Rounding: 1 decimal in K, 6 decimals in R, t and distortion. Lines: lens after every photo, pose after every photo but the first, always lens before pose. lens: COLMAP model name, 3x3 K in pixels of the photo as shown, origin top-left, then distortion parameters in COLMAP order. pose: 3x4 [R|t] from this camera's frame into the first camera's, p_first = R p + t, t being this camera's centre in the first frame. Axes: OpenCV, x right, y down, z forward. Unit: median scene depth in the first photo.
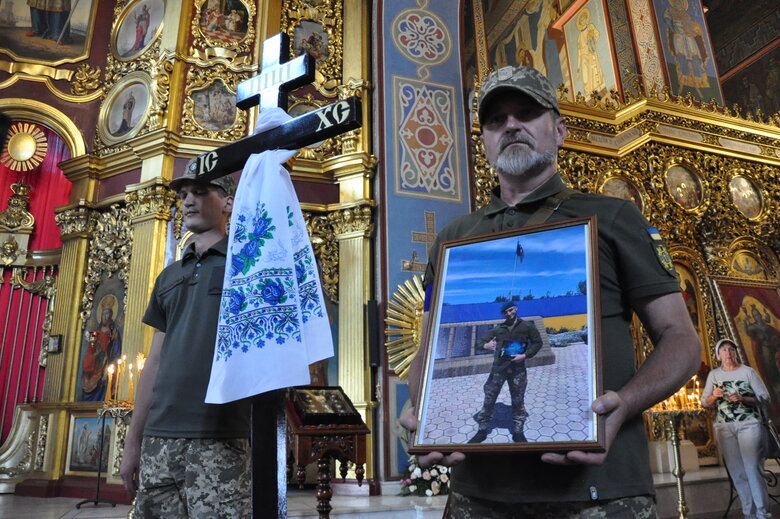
lens RADIAL K [[595.7, 0, 390.0], [0, 595.7, 259.5], [0, 0, 1]] dist [-0.158757, 0.122471]
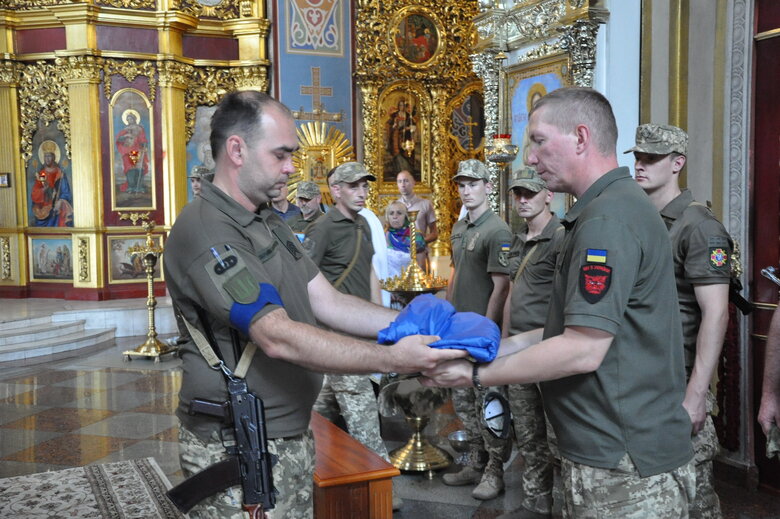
lens RADIAL K [[884.0, 0, 390.0], [0, 884.0, 259.5], [0, 0, 1]] dist [-0.016809, 0.360262]
pose [[0.994404, -0.001961, 0.105624, 0.026838], [-0.034290, 0.939700, 0.340277, -0.328648], [-0.099922, -0.341995, 0.934374, -0.816684]]
